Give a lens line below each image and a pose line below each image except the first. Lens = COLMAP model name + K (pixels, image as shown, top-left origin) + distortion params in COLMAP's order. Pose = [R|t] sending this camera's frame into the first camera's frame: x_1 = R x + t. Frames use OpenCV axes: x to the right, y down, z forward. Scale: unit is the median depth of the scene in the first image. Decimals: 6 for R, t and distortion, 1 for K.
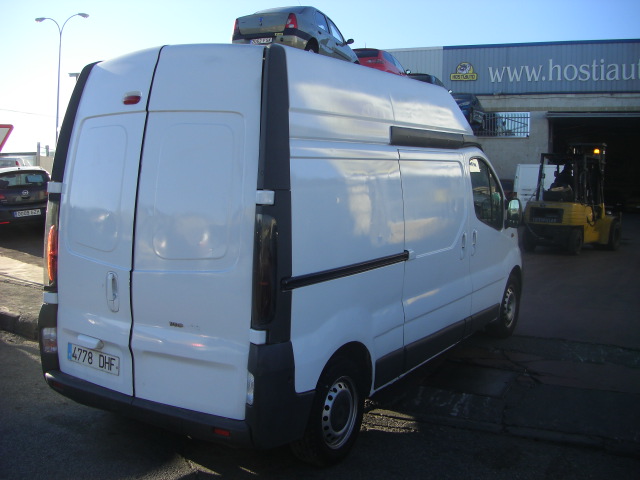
lens RADIAL K [[716.7, 0, 320.0], [0, 716.7, 240.0], [0, 0, 1]] dist [-0.191941, 0.145544]
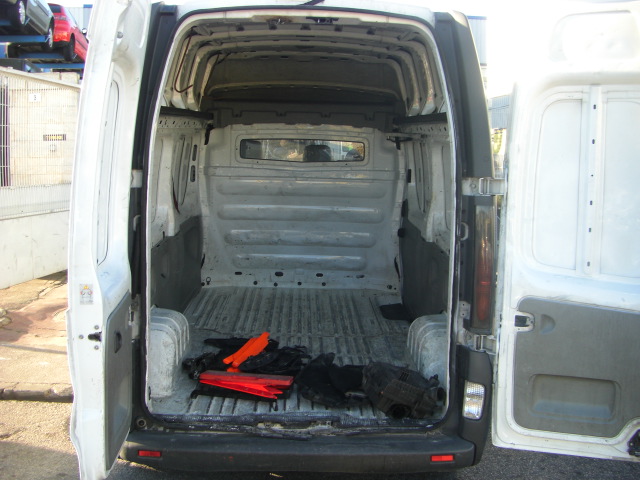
lens RADIAL K [[716.7, 0, 320.0], [0, 716.7, 240.0], [0, 0, 1]] dist [-0.191941, 0.145544]
pose [[0.843749, -0.077369, 0.531133, -0.589915], [0.049168, 0.996537, 0.067056, -0.051492], [-0.534482, -0.030464, 0.844631, 0.298192]]
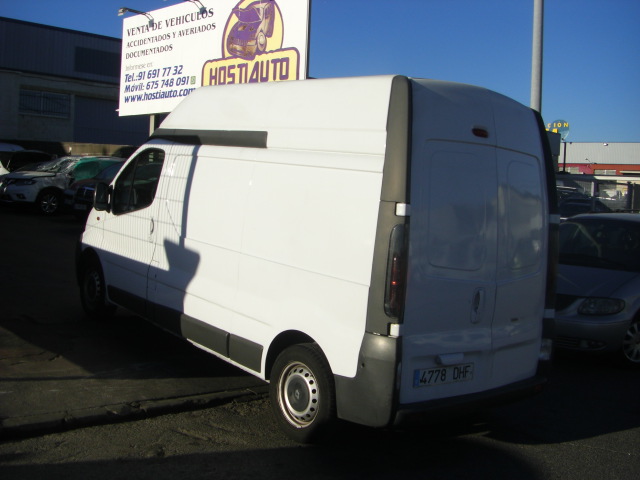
lens RADIAL K [[716.7, 0, 320.0], [0, 716.7, 240.0], [0, 0, 1]] dist [-0.191941, 0.145544]
pose [[0.329852, -0.075506, 0.941008, -1.309282], [0.016225, 0.997103, 0.074319, -0.107518], [-0.943893, -0.009246, 0.330121, 0.797286]]
